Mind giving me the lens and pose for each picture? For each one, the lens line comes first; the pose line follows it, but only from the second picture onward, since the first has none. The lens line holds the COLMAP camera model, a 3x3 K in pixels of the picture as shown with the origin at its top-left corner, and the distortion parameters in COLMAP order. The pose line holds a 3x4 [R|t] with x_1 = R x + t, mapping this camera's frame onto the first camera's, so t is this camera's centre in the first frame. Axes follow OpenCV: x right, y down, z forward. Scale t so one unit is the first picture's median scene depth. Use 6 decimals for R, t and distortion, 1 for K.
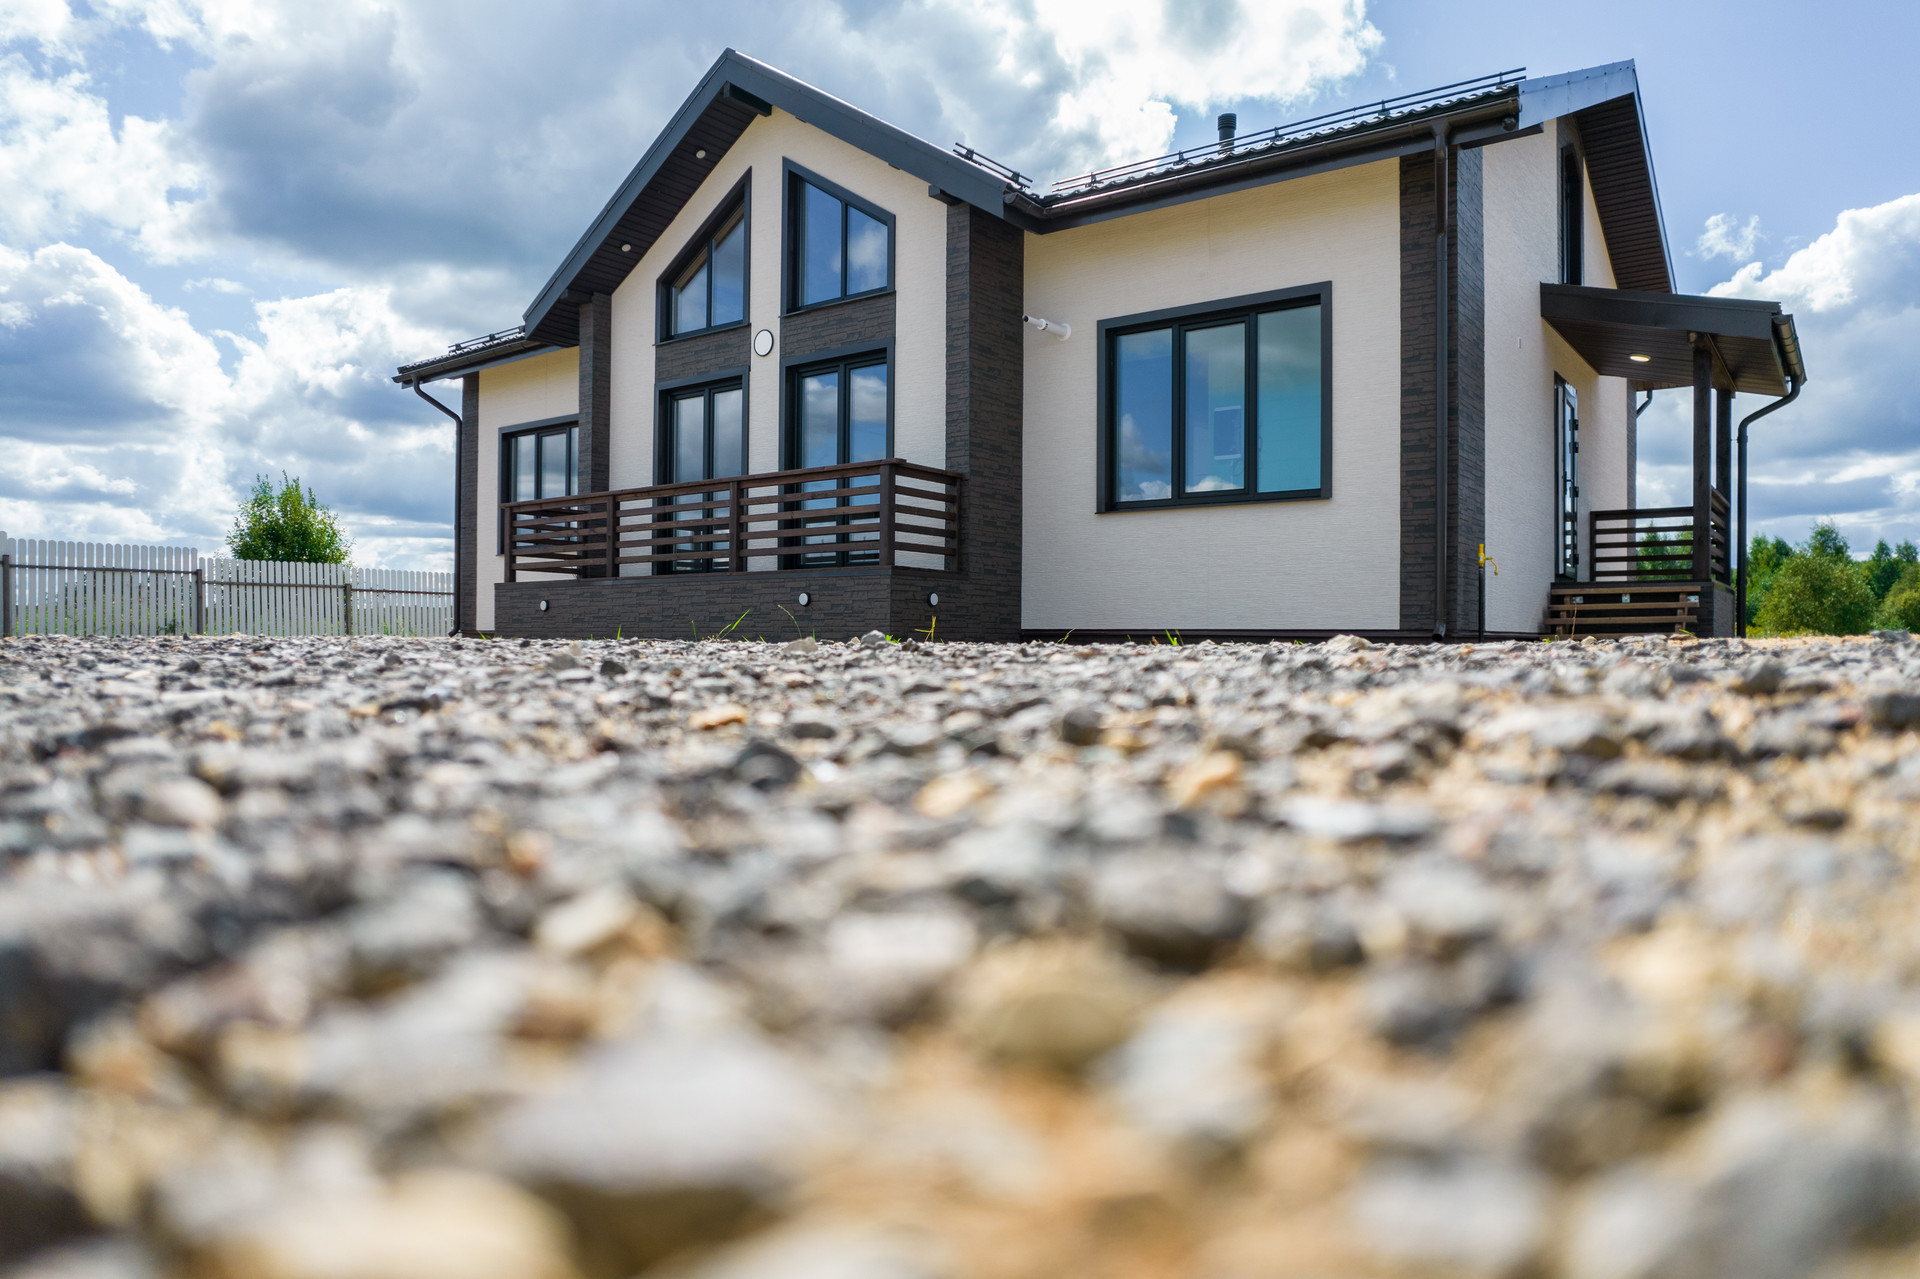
lens RADIAL K [[1204.2, 0, 960.0], [0, 1204.2, 639.5], [0, 0, 1]] dist [-0.083430, 0.046205]
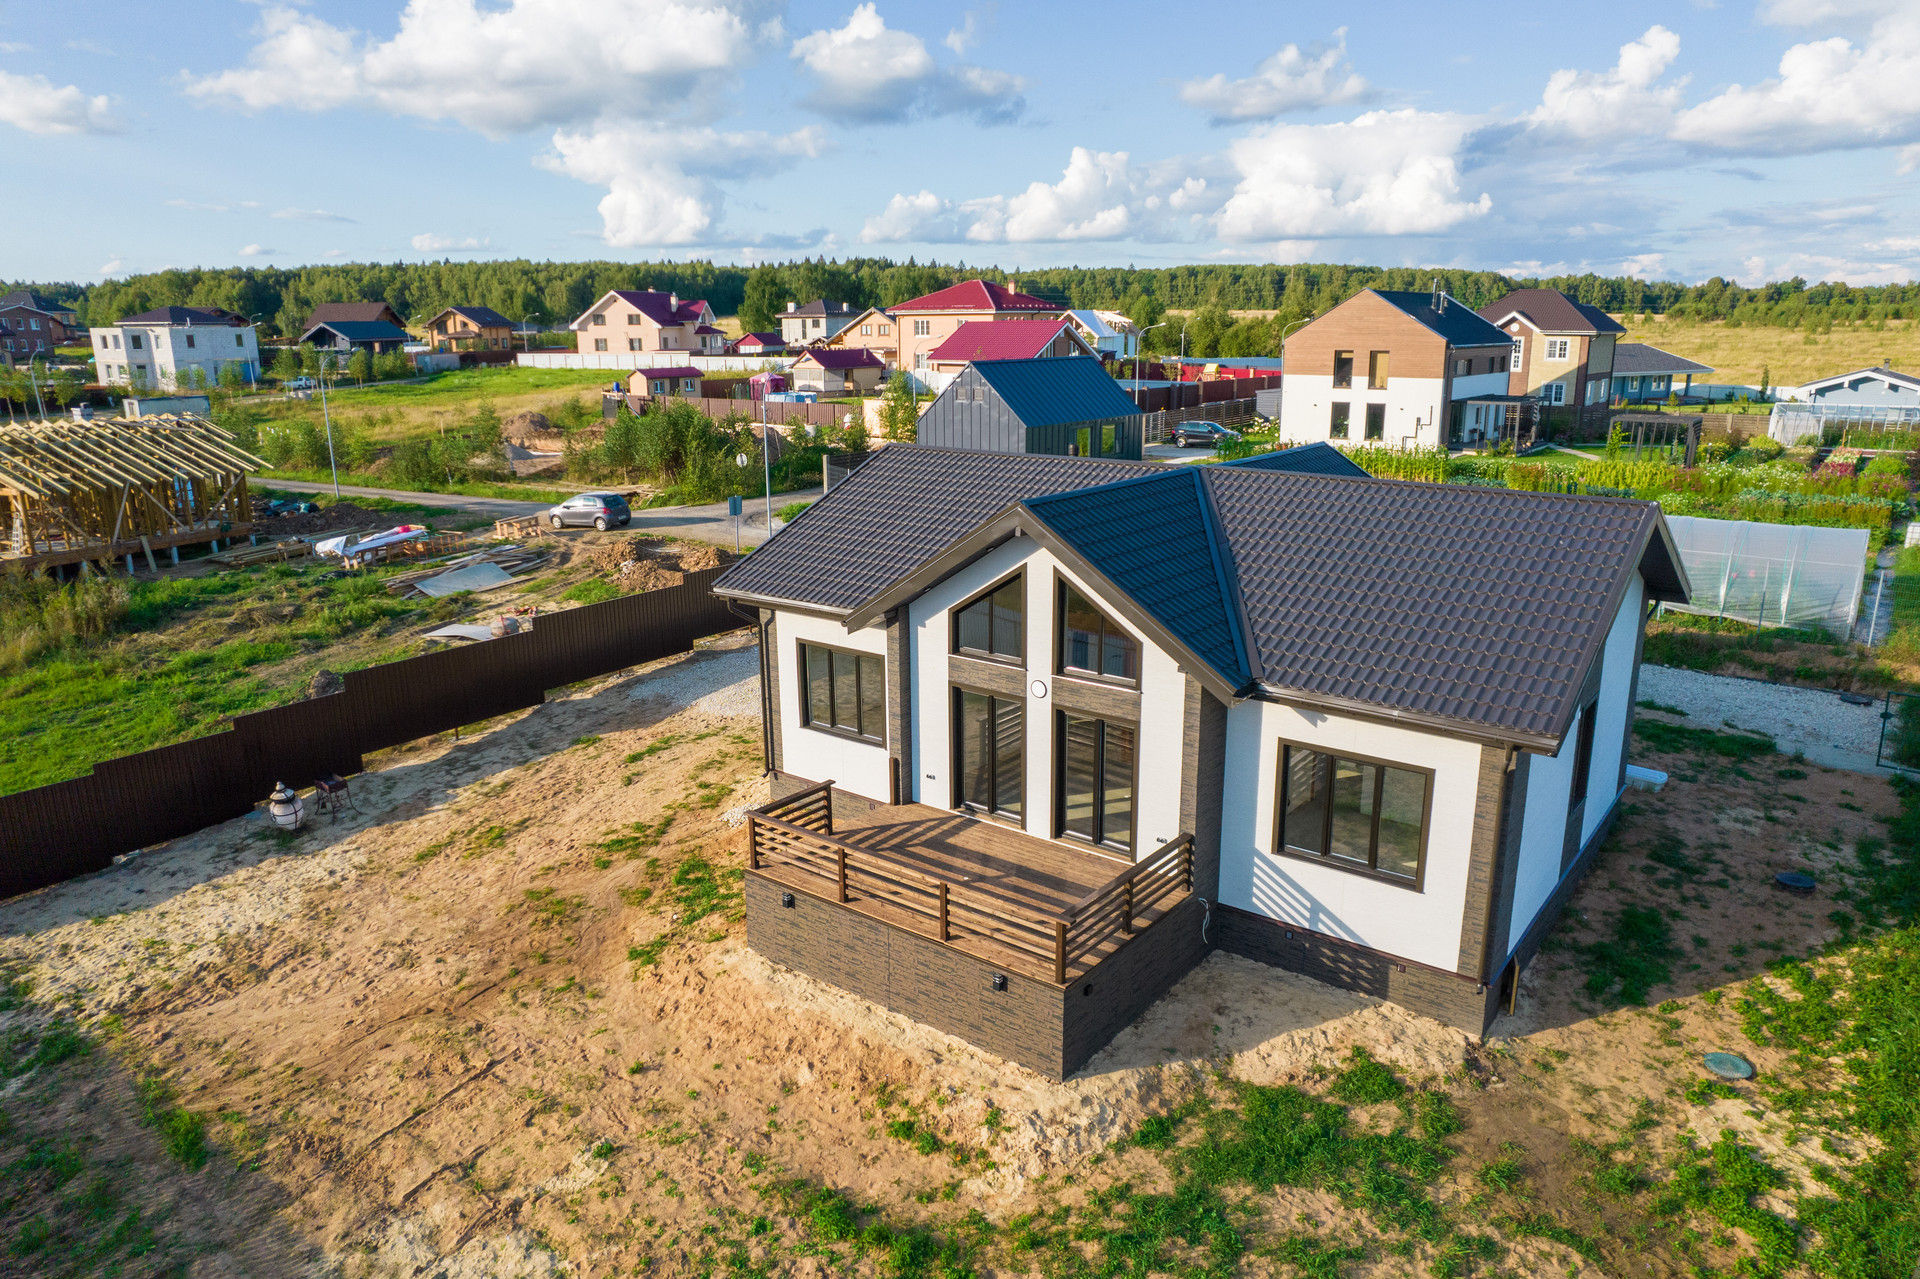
lens RADIAL K [[1204.2, 0, 960.0], [0, 1204.2, 639.5], [0, 0, 1]] dist [-0.083430, 0.046205]
pose [[0.999663, -0.009496, -0.024174, -0.232776], [0.015126, 0.969491, 0.244662, -0.691989], [0.021113, -0.244945, 0.969307, -0.429682]]
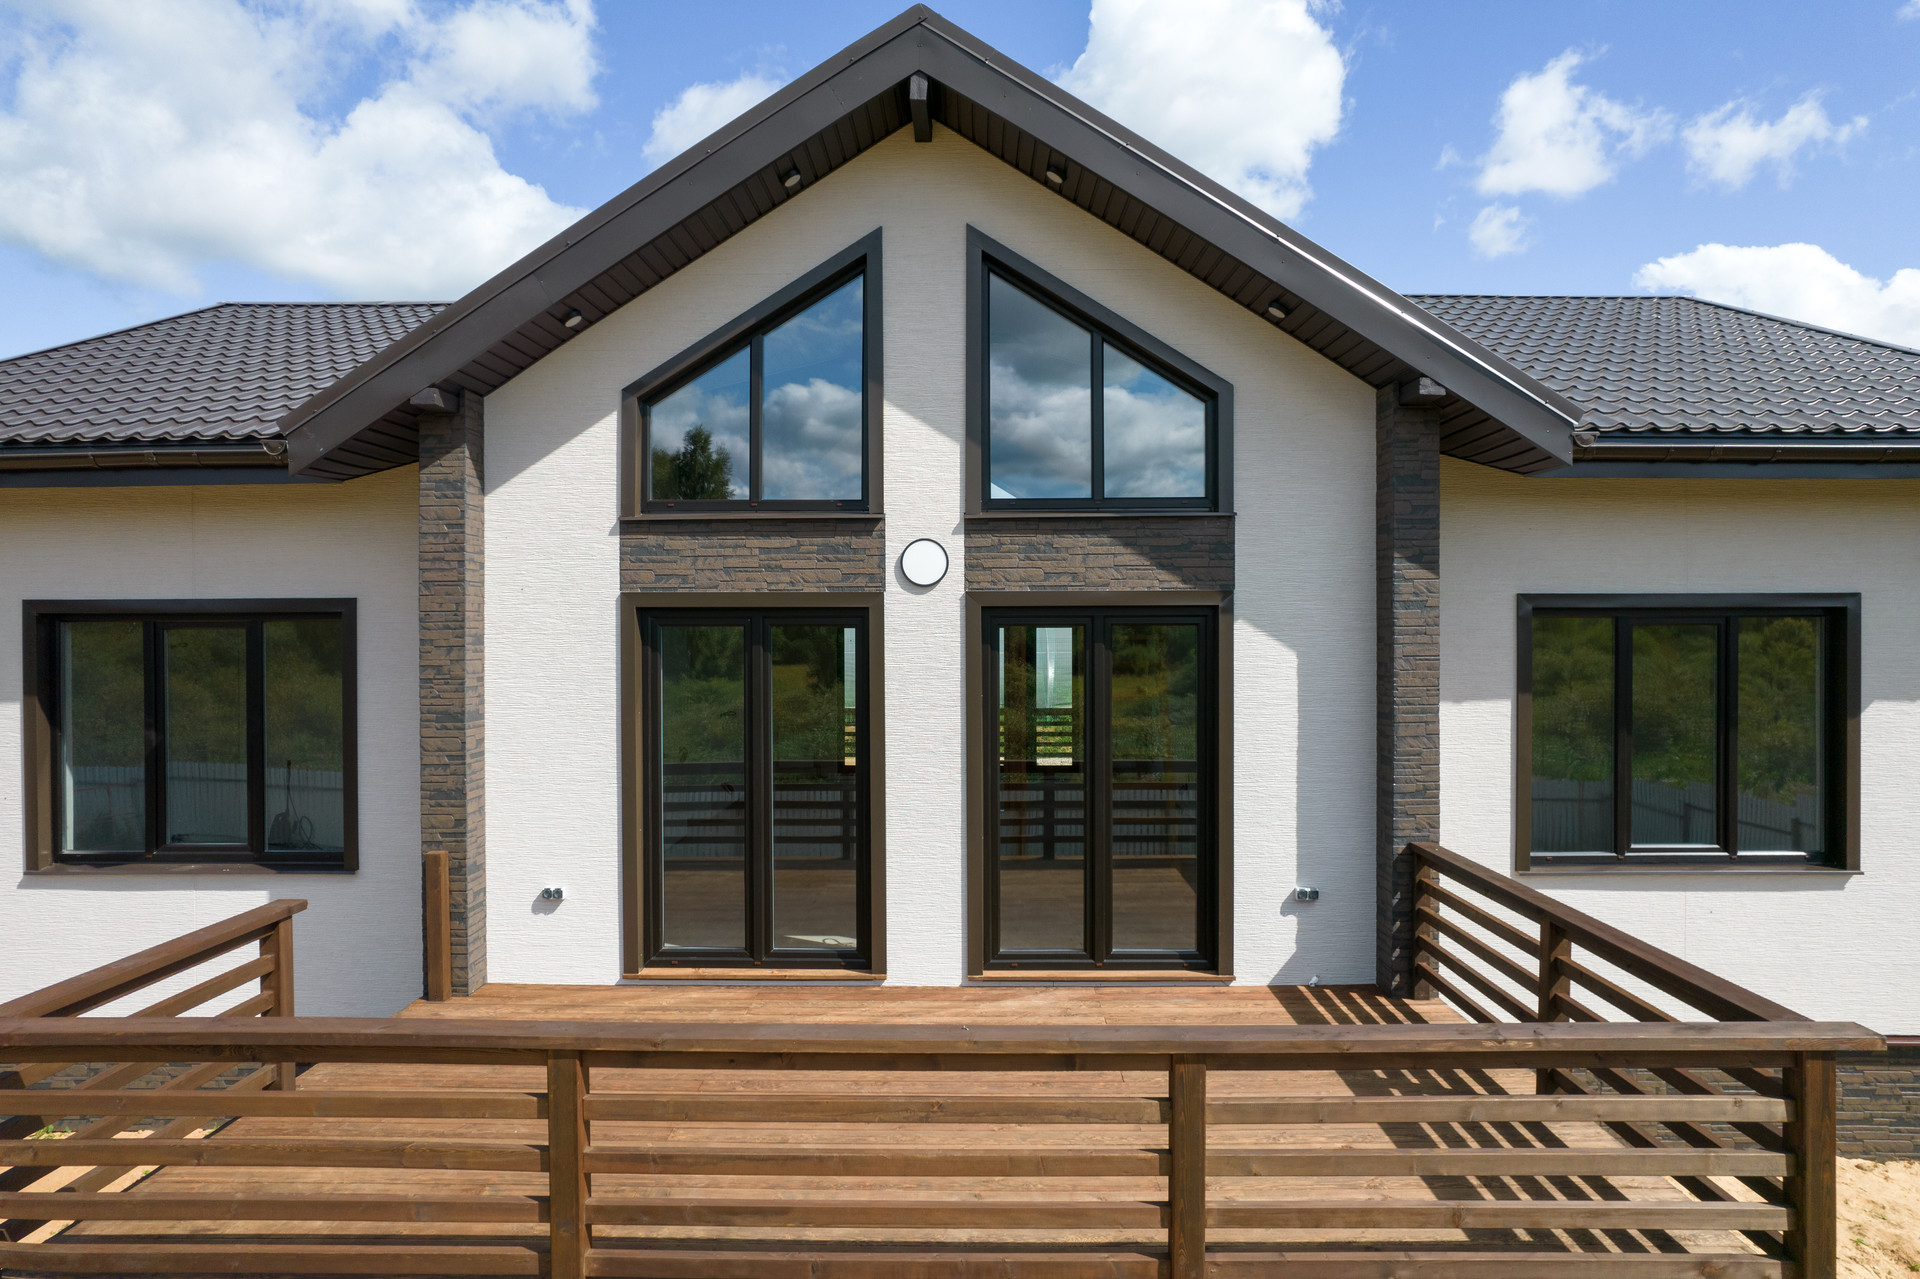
lens RADIAL K [[1204.2, 0, 960.0], [0, 1204.2, 639.5], [0, 0, 1]] dist [-0.083430, 0.046205]
pose [[0.818289, -0.010933, 0.574703, -0.484812], [0.008136, 0.999939, 0.007439, -0.222152], [-0.574750, -0.001411, 0.818328, 0.558260]]
